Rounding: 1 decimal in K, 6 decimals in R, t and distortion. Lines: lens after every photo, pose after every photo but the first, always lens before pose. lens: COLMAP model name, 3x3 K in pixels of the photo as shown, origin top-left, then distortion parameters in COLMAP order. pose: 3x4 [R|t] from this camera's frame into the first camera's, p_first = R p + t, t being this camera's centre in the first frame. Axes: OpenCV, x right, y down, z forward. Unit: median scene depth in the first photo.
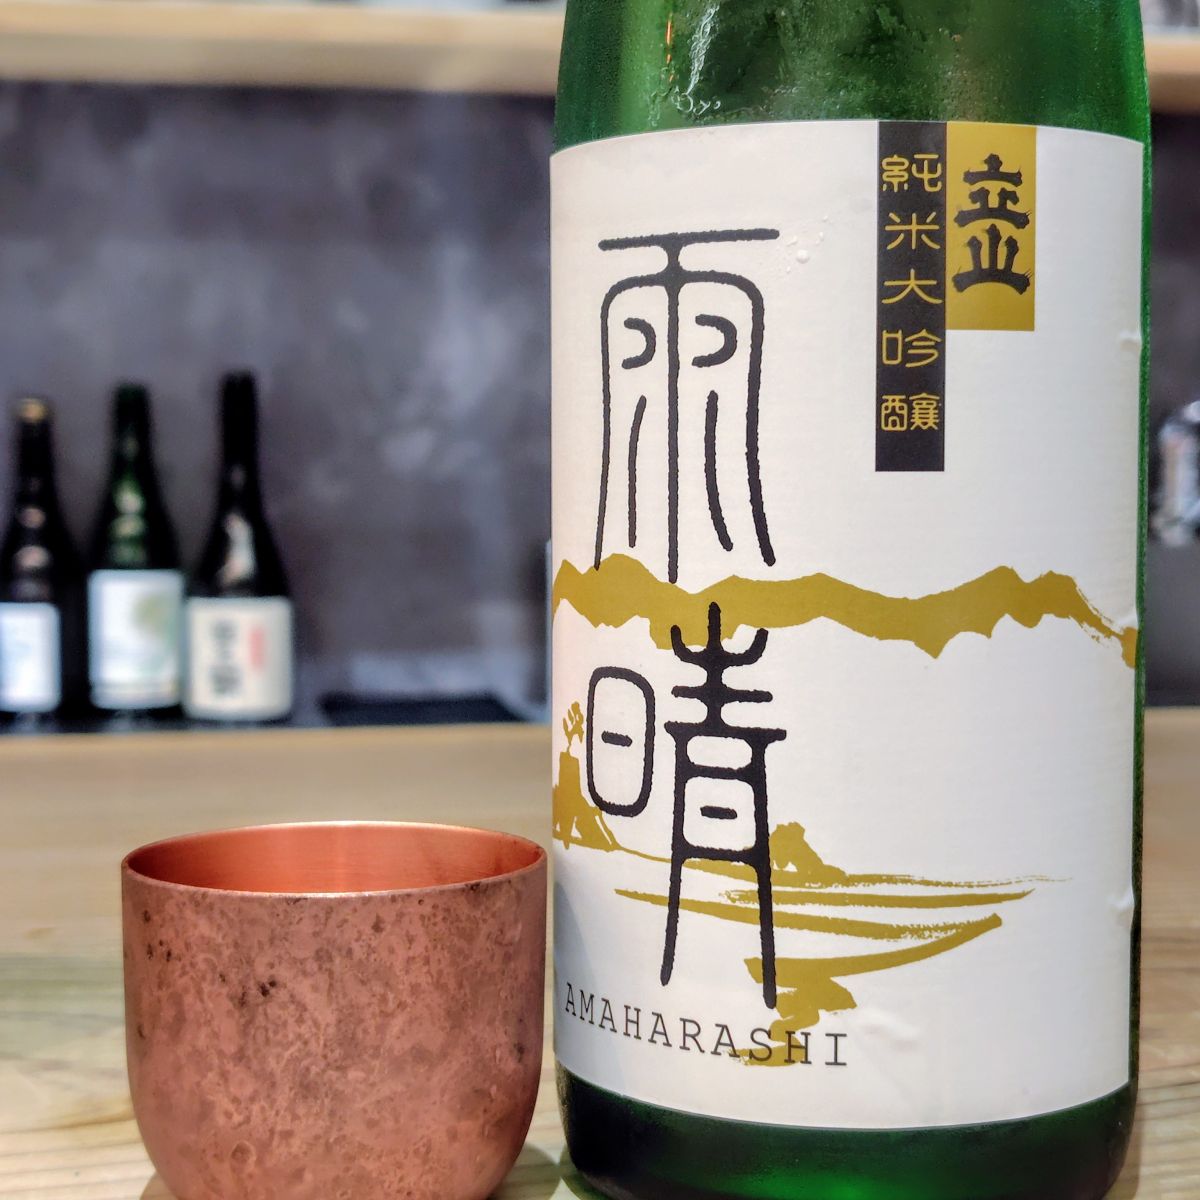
lens RADIAL K [[1867.5, 0, 600.0], [0, 1867.5, 600.0], [0, 0, 1]] dist [-0.023342, -0.848925]
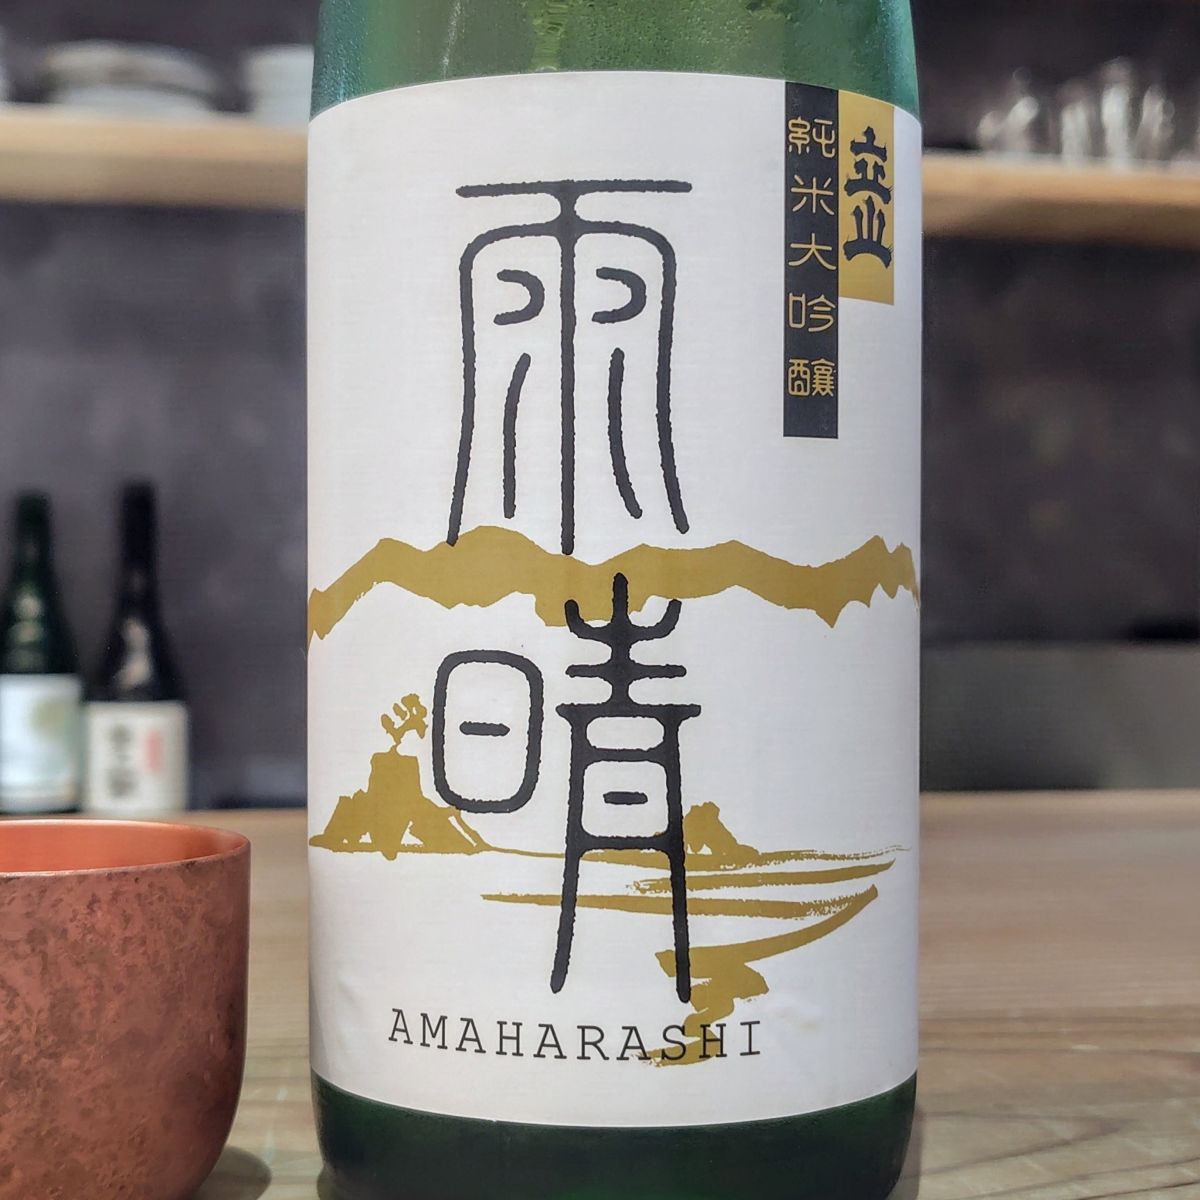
lens RADIAL K [[1867.5, 0, 600.0], [0, 1867.5, 600.0], [0, 0, 1]] dist [-0.023342, -0.848925]
pose [[0.901923, -0.010714, 0.431765, -0.354786], [0.026482, 0.999183, -0.030525, 0.043269], [-0.431085, 0.038965, 0.901470, 0.158908]]
